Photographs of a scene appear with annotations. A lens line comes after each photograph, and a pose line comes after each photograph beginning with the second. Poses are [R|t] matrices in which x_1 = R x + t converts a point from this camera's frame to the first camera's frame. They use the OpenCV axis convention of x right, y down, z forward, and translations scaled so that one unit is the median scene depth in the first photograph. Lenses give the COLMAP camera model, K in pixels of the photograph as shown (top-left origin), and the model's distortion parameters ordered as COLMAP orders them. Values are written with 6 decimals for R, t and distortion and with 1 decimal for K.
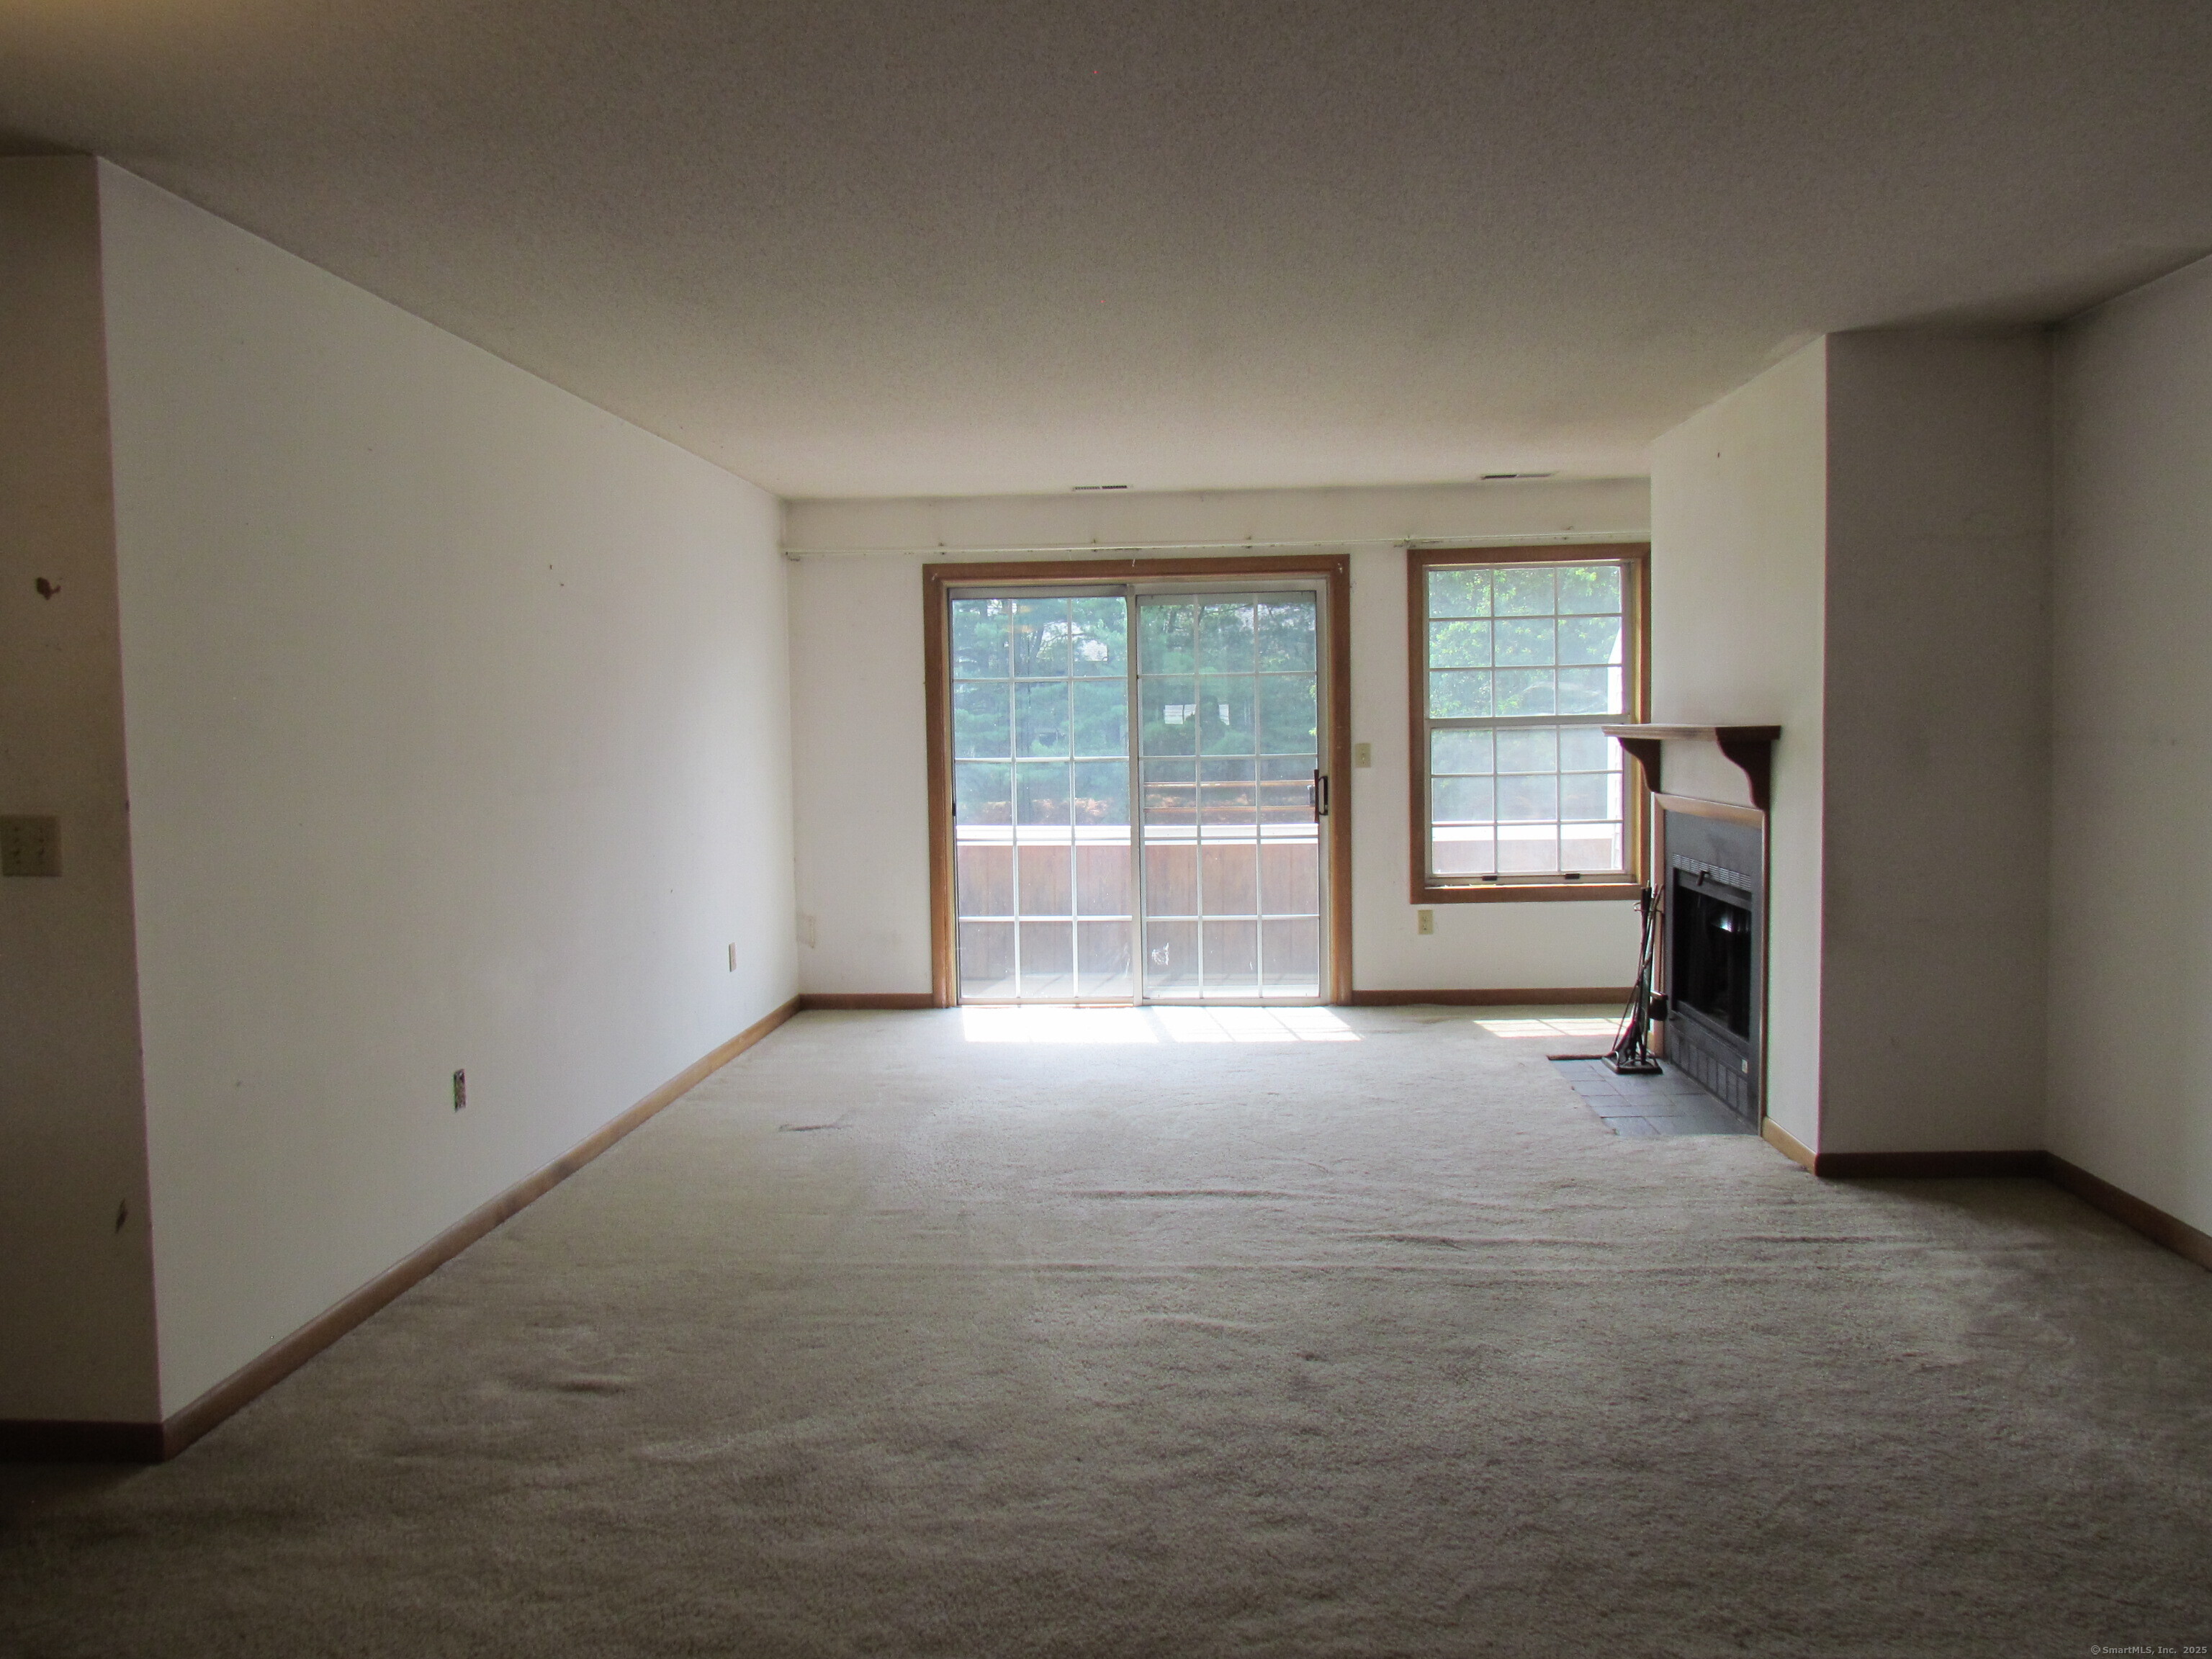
lens RADIAL K [[1568.0, 0, 1106.0], [0, 1568.0, 829.5], [0, 0, 1]] dist [-0.019790, 0.001153]
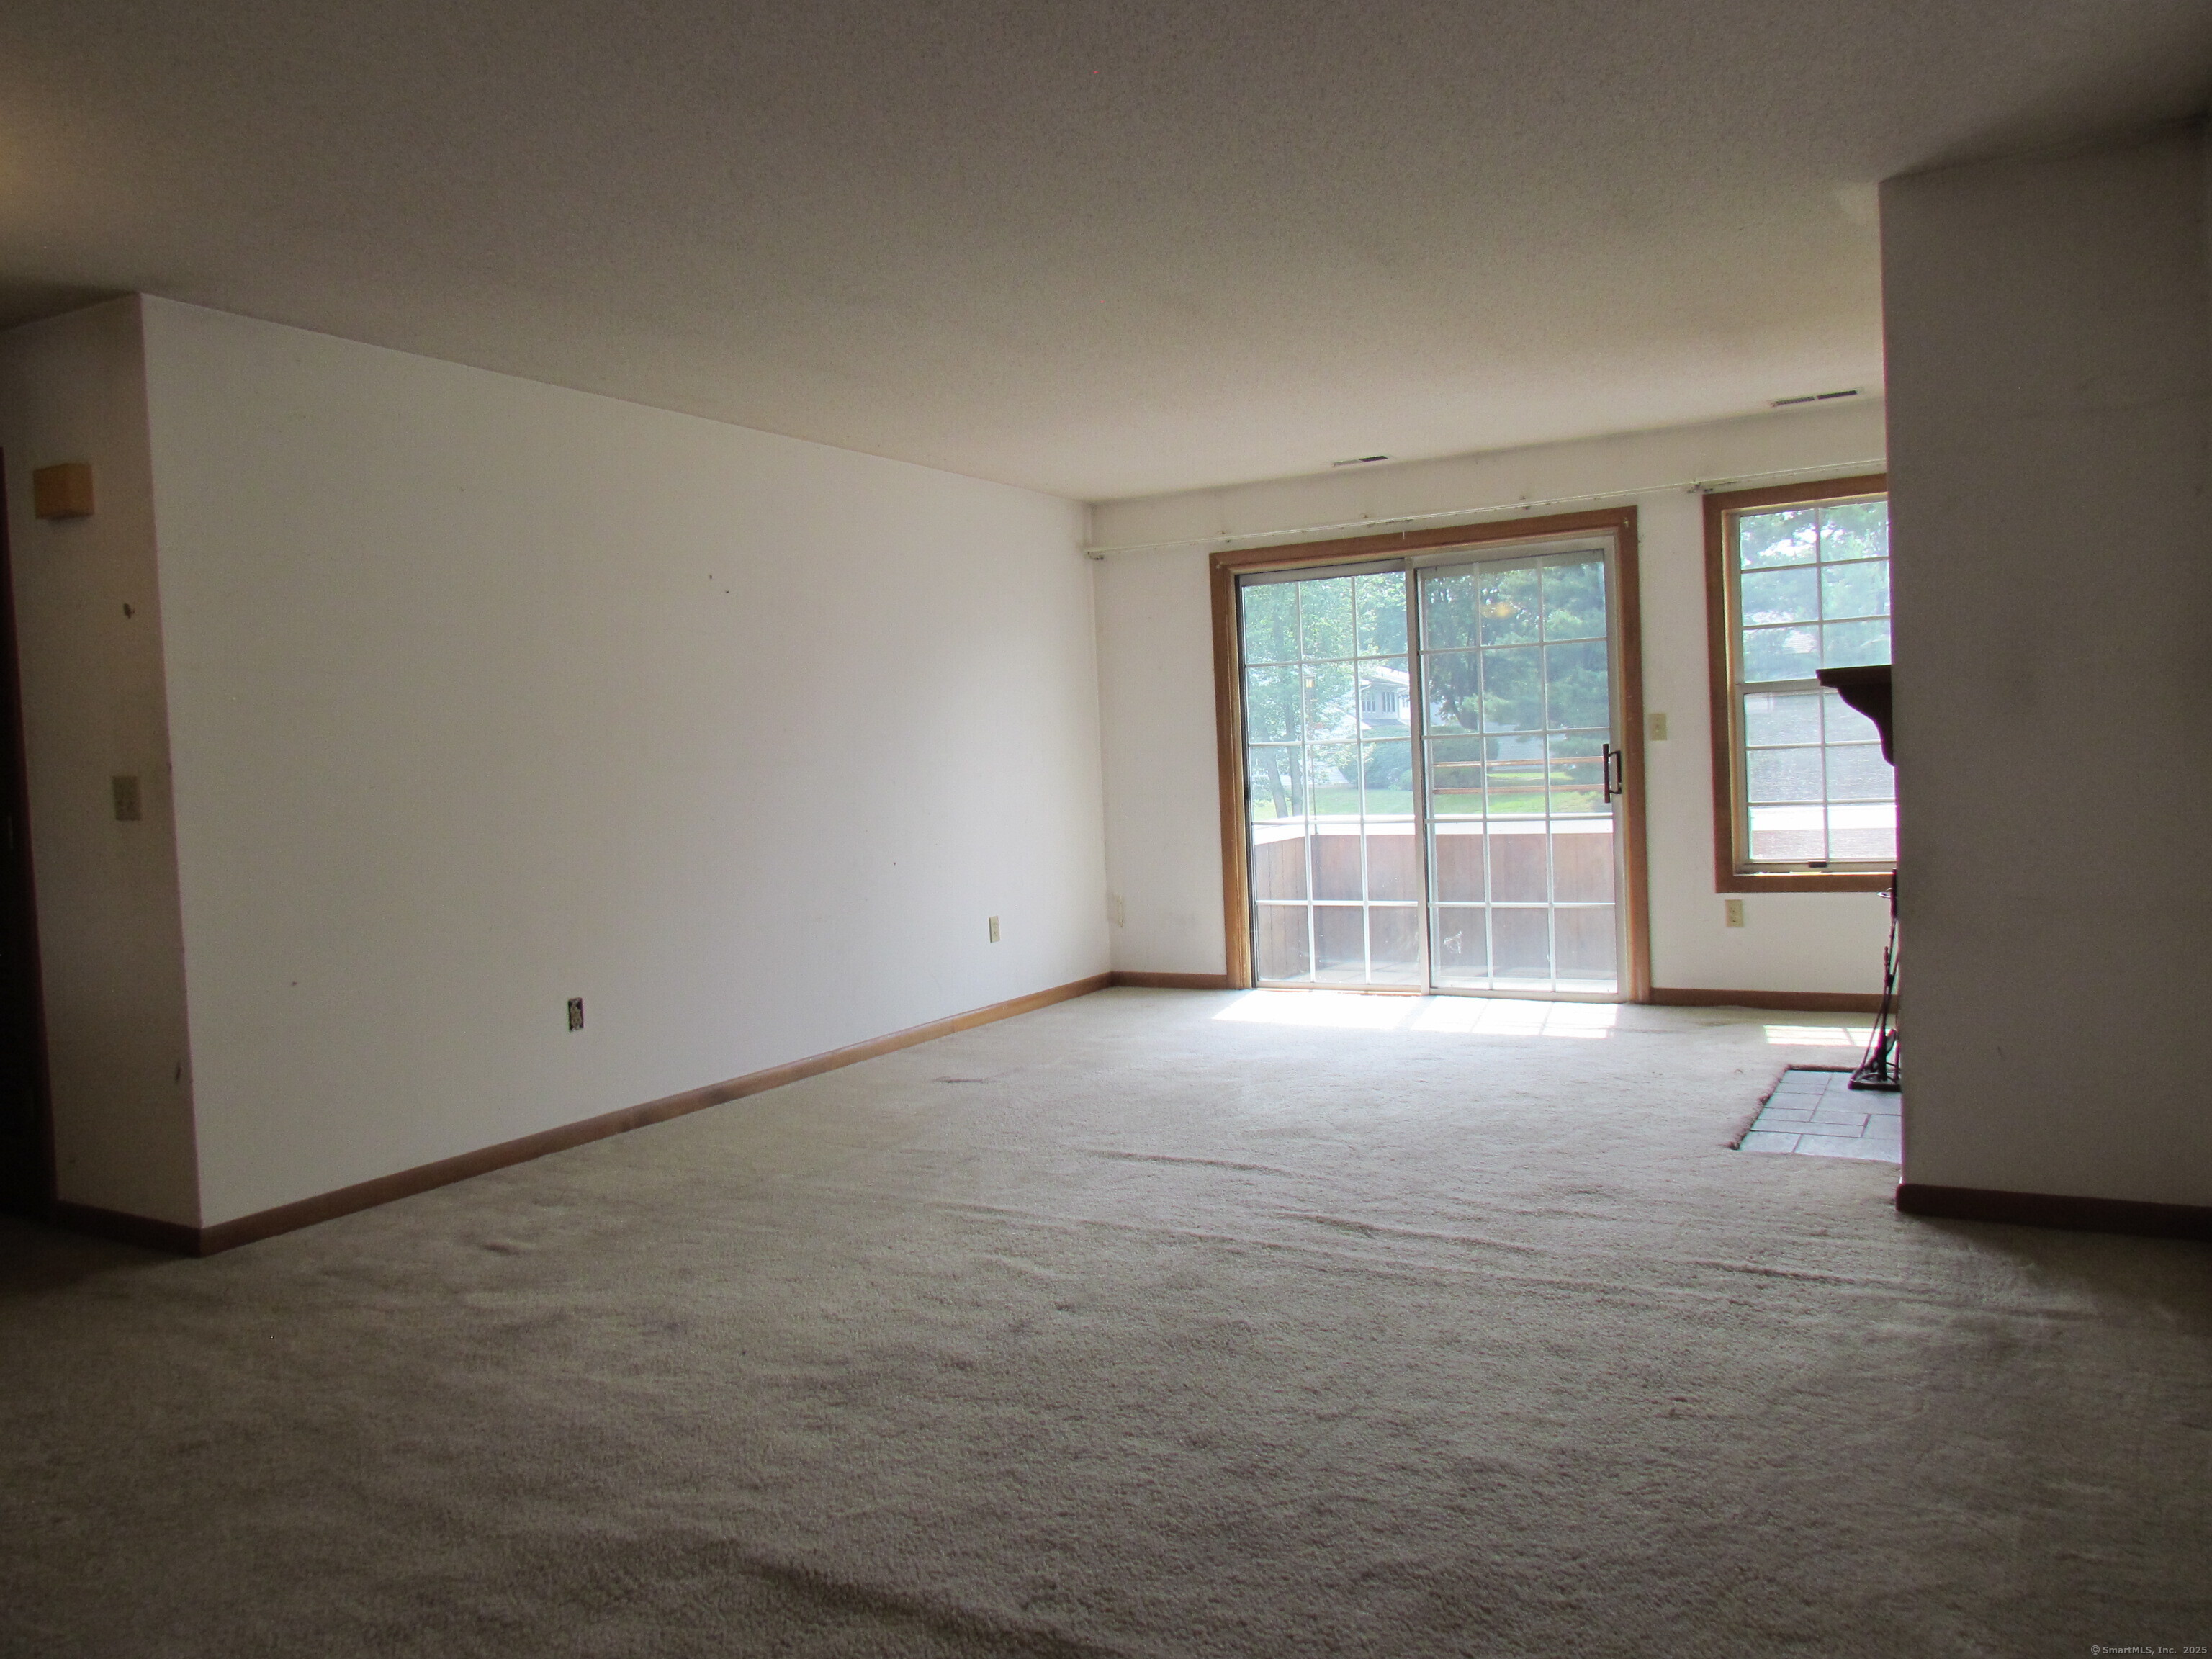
lens RADIAL K [[1571.7, 0, 1106.0], [0, 1571.7, 829.5], [0, 0, 1]] dist [-0.010018, -0.000167]
pose [[0.897225, -0.002287, -0.441568, 0.293555], [-0.000497, 0.999981, -0.006189, 0.018467], [0.441574, 0.005773, 0.897206, 0.053052]]
